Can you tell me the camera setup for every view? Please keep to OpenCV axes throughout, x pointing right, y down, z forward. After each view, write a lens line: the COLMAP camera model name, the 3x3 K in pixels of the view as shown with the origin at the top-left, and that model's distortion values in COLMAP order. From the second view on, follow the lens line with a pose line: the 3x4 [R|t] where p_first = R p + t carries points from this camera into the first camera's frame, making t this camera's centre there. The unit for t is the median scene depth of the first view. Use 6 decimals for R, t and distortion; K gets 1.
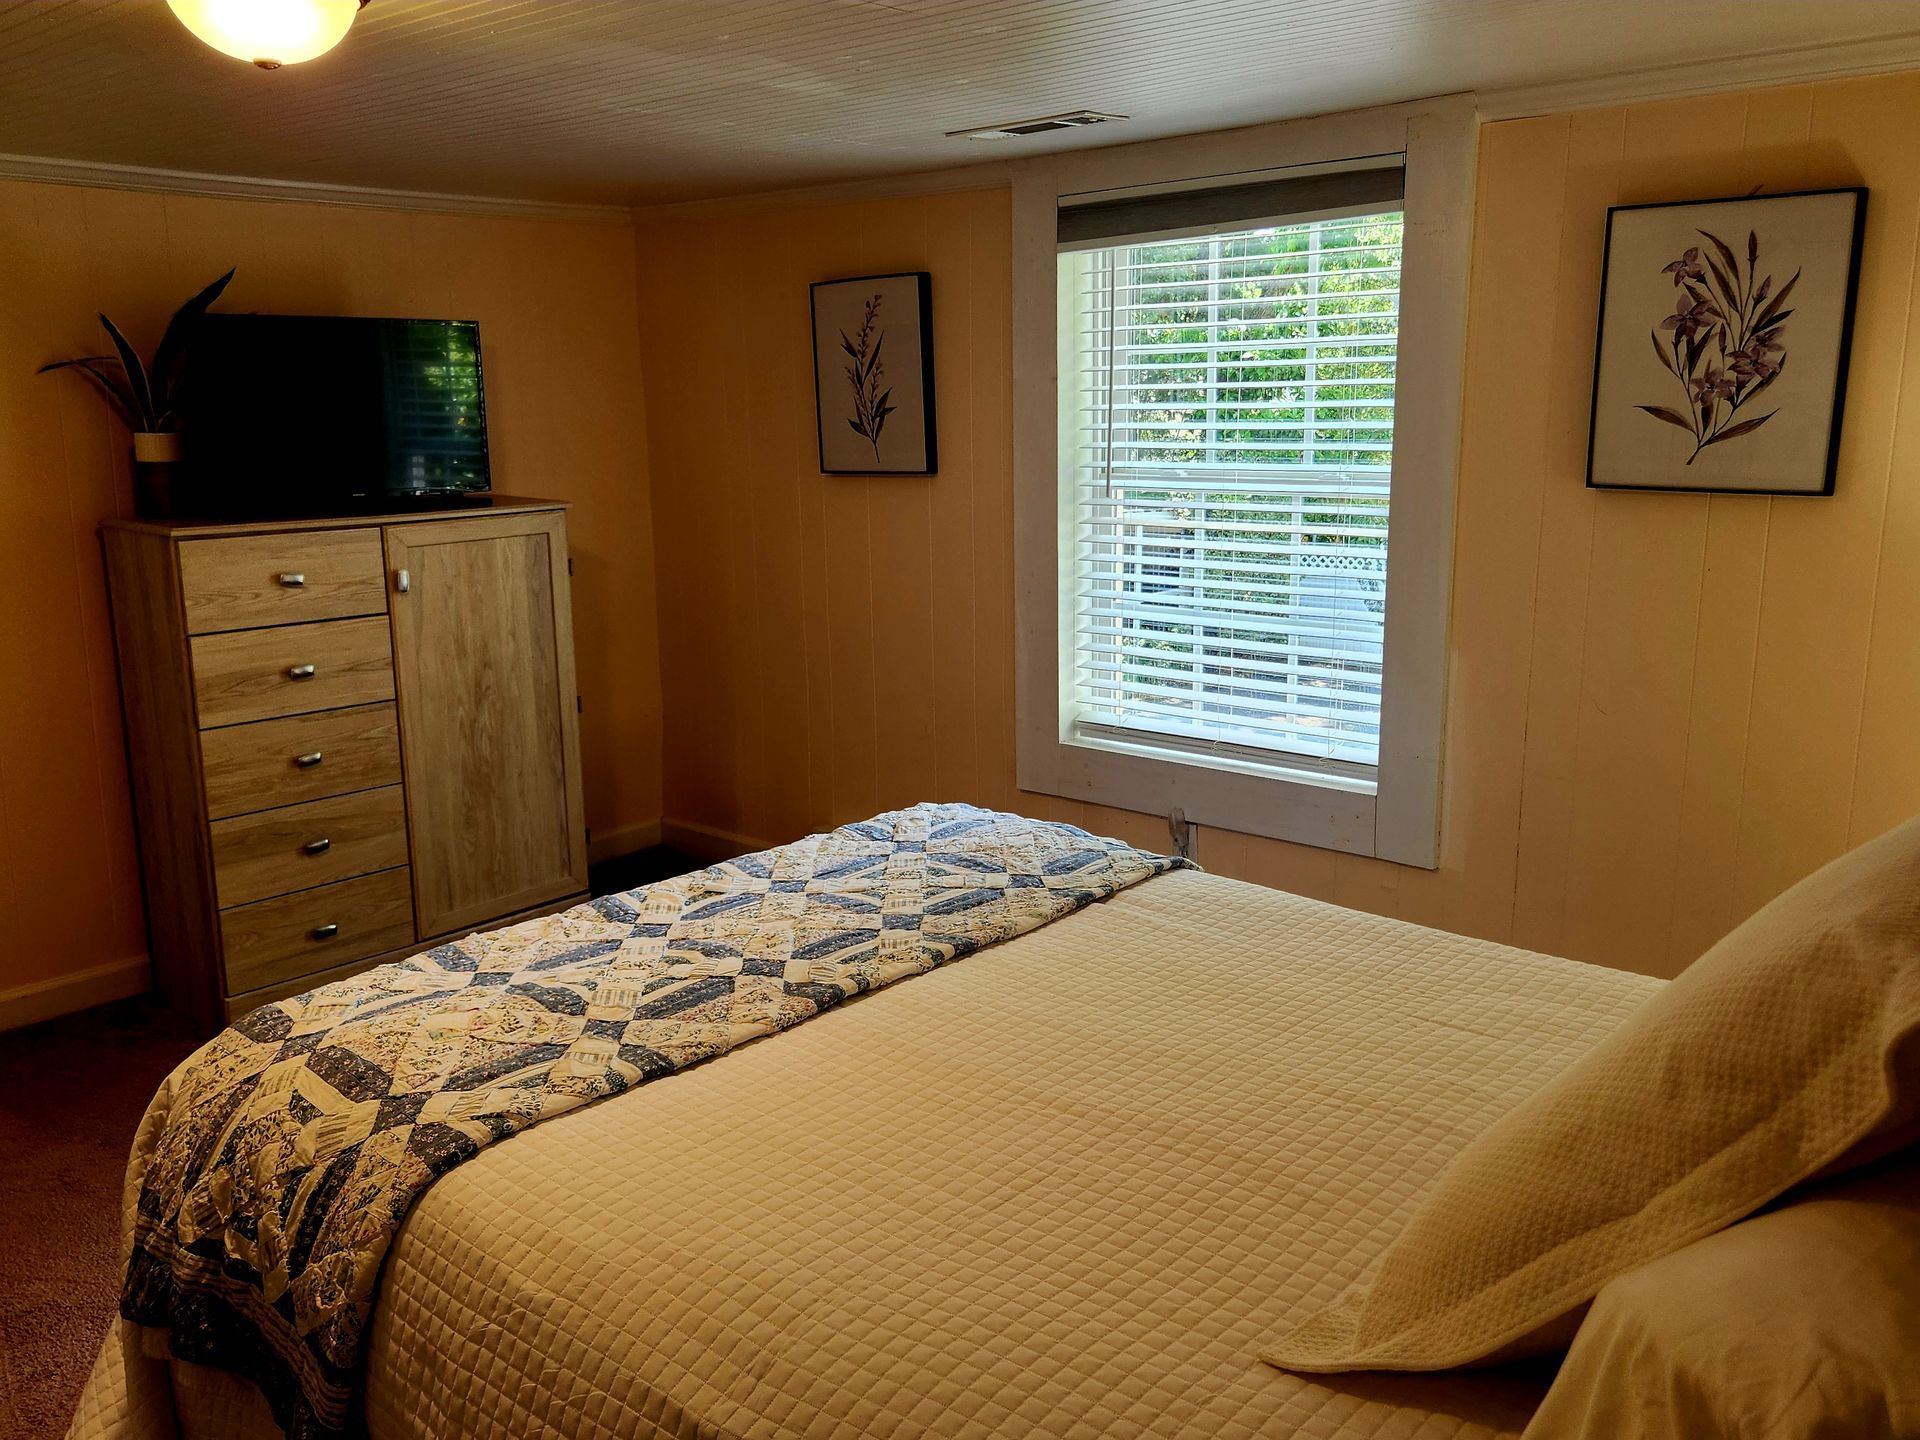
lens RADIAL K [[1585.7, 0, 932.5], [0, 1585.7, 733.3], [0, 0, 1]] dist [0.057516, -0.008726]
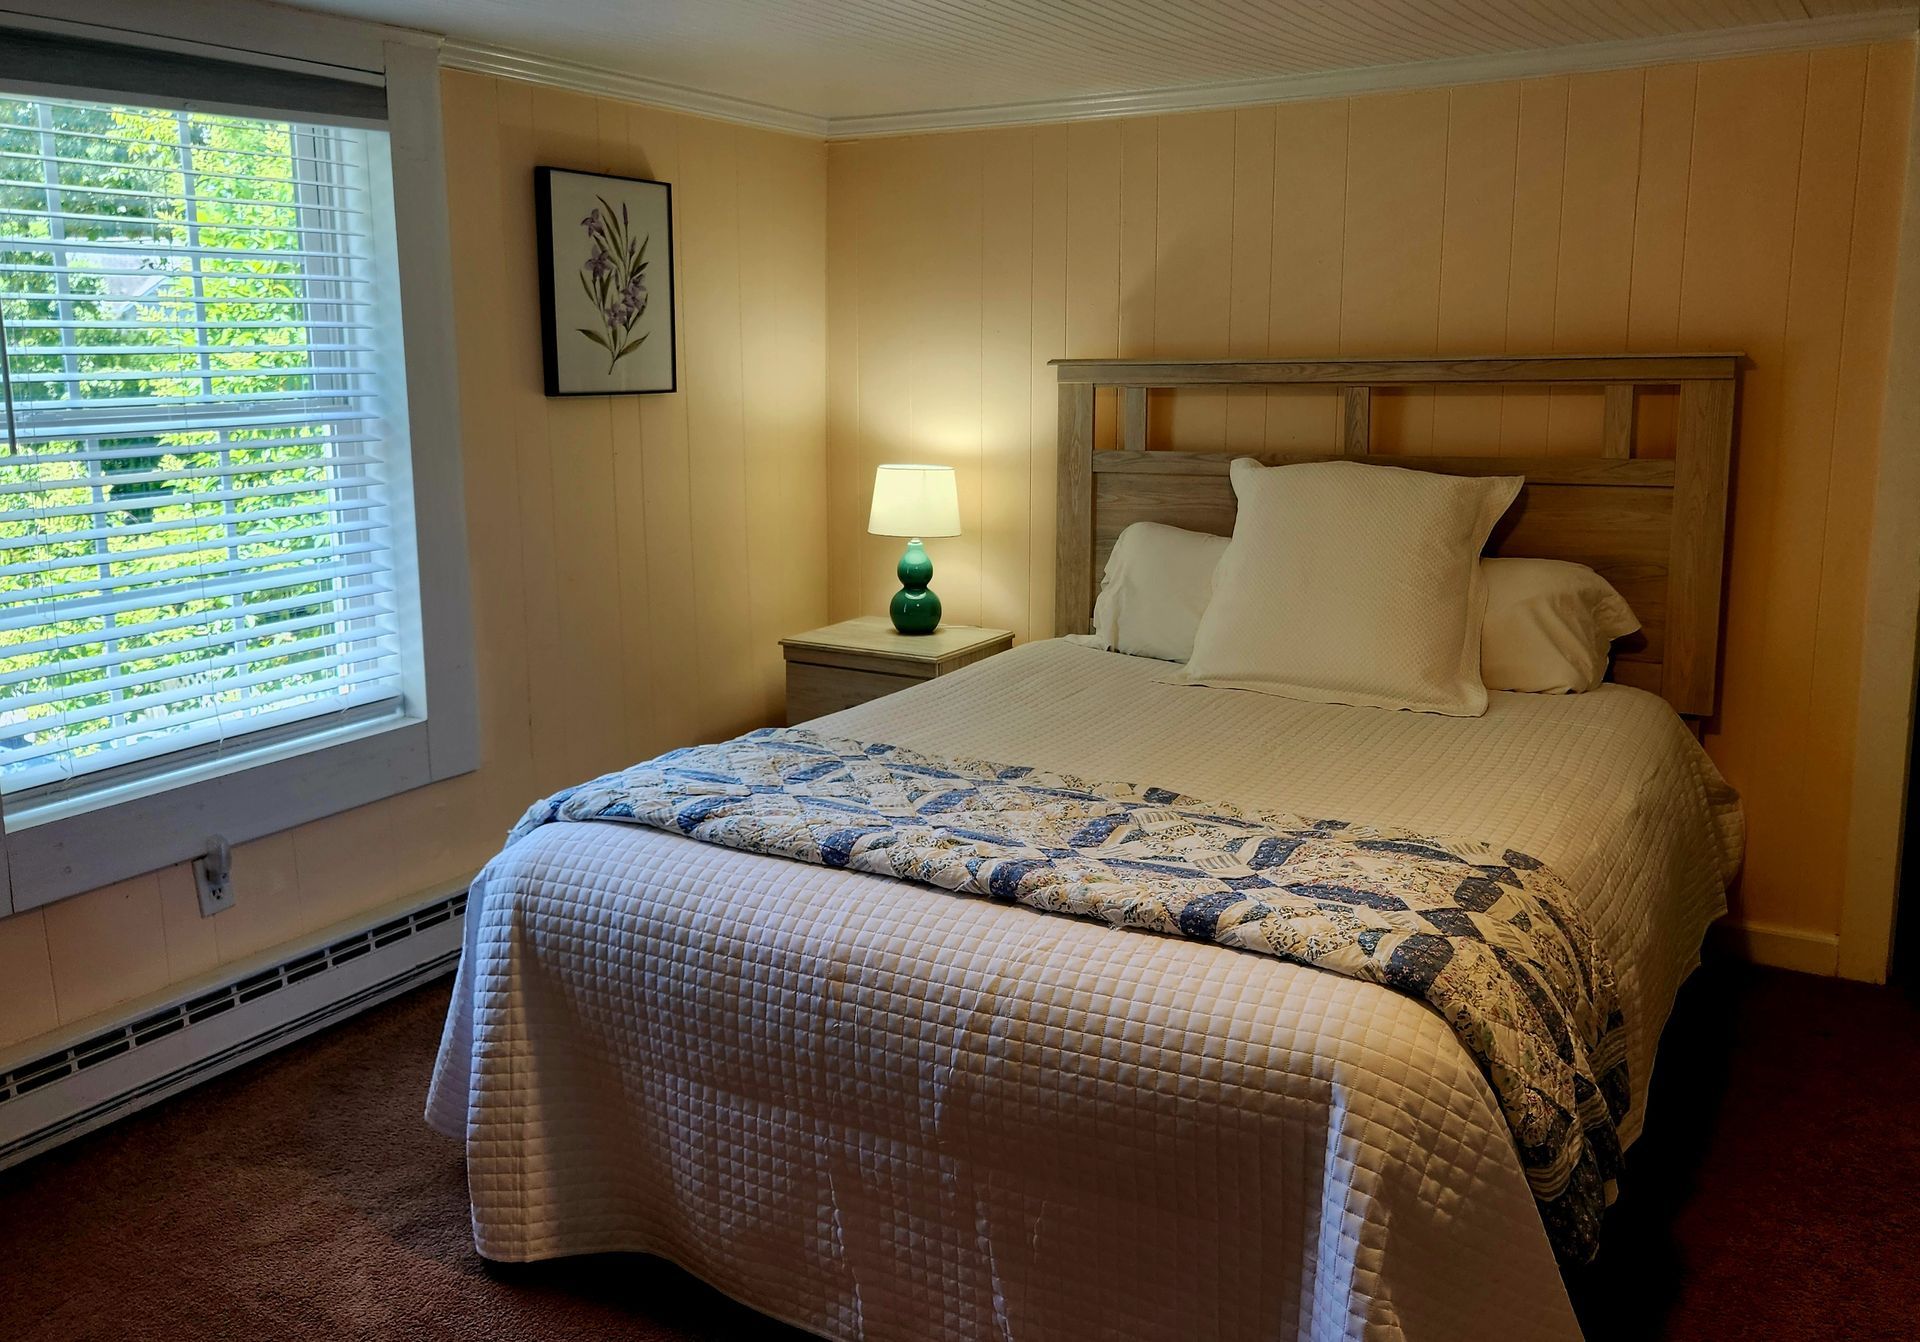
lens RADIAL K [[1626.3, 0, 959.4], [0, 1626.3, 669.2], [0, 0, 1]] dist [0.003349, 0.003386]
pose [[-0.210171, -0.181023, 0.960759, -0.921994], [0.213836, 0.950403, 0.225850, -0.181043], [-0.953993, 0.252912, -0.161038, 1.023800]]
